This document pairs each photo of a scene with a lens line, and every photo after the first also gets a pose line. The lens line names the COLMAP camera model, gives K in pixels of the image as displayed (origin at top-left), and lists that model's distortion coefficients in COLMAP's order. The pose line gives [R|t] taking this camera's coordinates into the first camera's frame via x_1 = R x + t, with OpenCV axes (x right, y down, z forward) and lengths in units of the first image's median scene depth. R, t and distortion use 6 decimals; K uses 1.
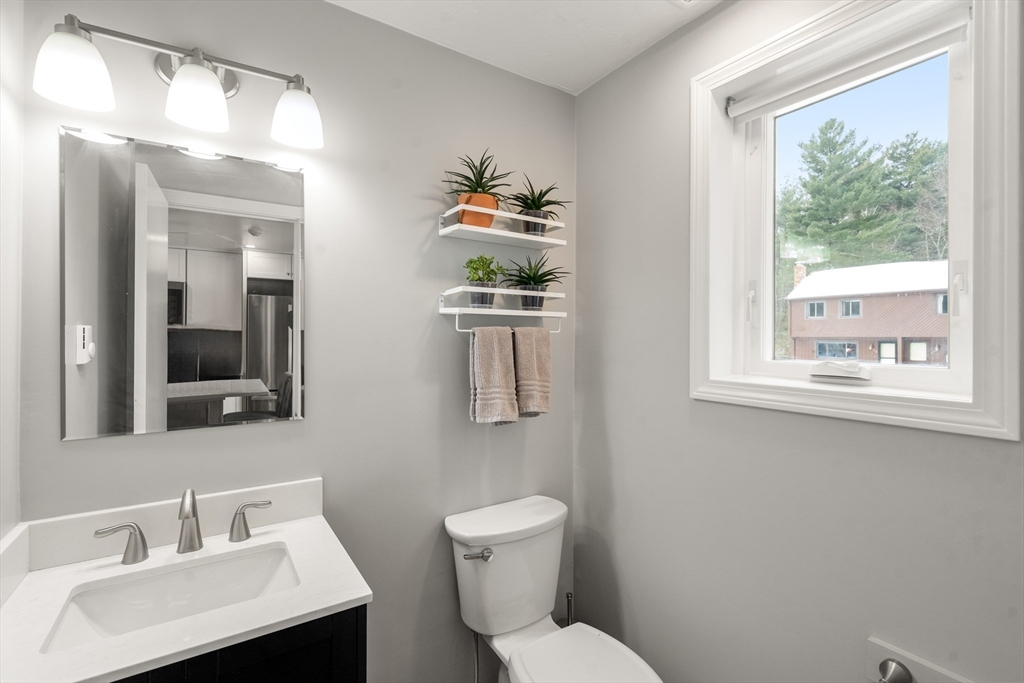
lens RADIAL K [[464.0, 0, 508.8], [0, 464.0, 342.6], [0, 0, 1]] dist [0.004526, 0.001874]
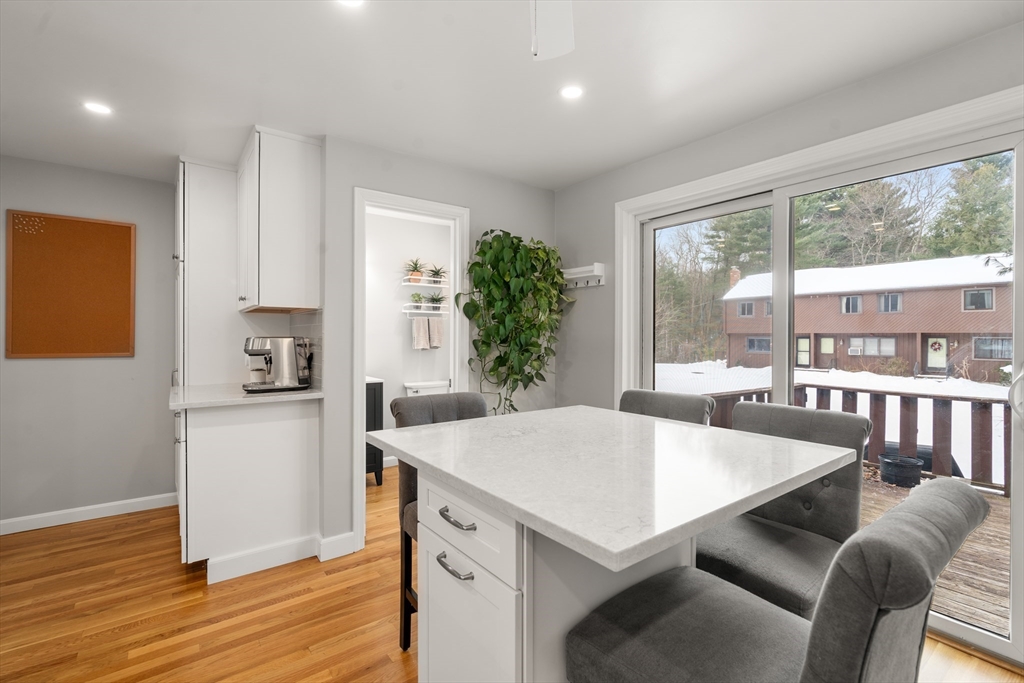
lens RADIAL K [[464.0, 0, 518.3], [0, 464.0, 344.8], [0, 0, 1]] dist [0.004526, 0.001874]
pose [[0.996977, -0.002843, 0.077644, 0.326694], [0.002190, 0.999962, 0.008487, 0.110527], [-0.077665, -0.008291, 0.996945, -1.836162]]
